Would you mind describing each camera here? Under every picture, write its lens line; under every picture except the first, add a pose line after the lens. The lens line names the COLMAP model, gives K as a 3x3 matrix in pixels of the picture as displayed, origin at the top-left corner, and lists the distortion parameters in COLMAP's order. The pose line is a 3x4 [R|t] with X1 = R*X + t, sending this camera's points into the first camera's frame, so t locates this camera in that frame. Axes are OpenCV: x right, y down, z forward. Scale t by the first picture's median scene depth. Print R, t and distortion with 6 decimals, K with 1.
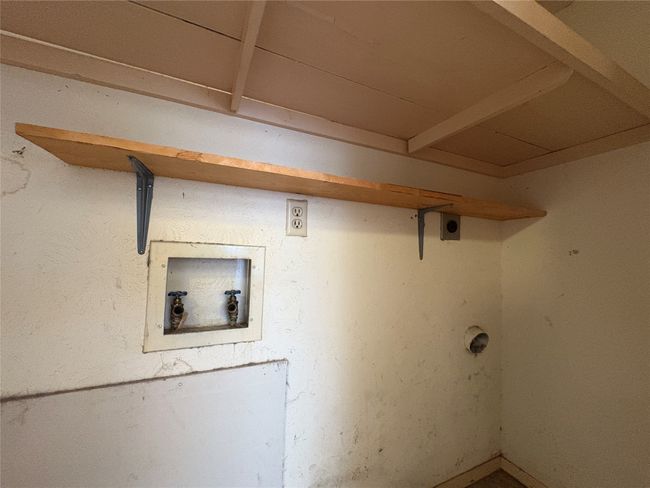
lens RADIAL K [[255.2, 0, 326.0], [0, 255.2, 245.1], [0, 0, 1]] dist [0.000531, 0.000068]
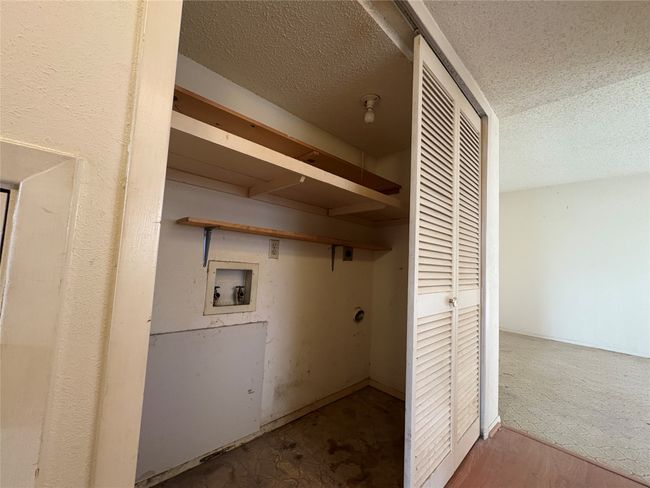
lens RADIAL K [[255.2, 0, 326.0], [0, 255.2, 245.1], [0, 0, 1]] dist [0.000531, 0.000068]
pose [[0.945279, 0.050623, 0.322311, -0.367030], [-0.040286, 0.998440, -0.038666, -0.077639], [-0.323766, 0.023565, 0.945844, -0.976021]]
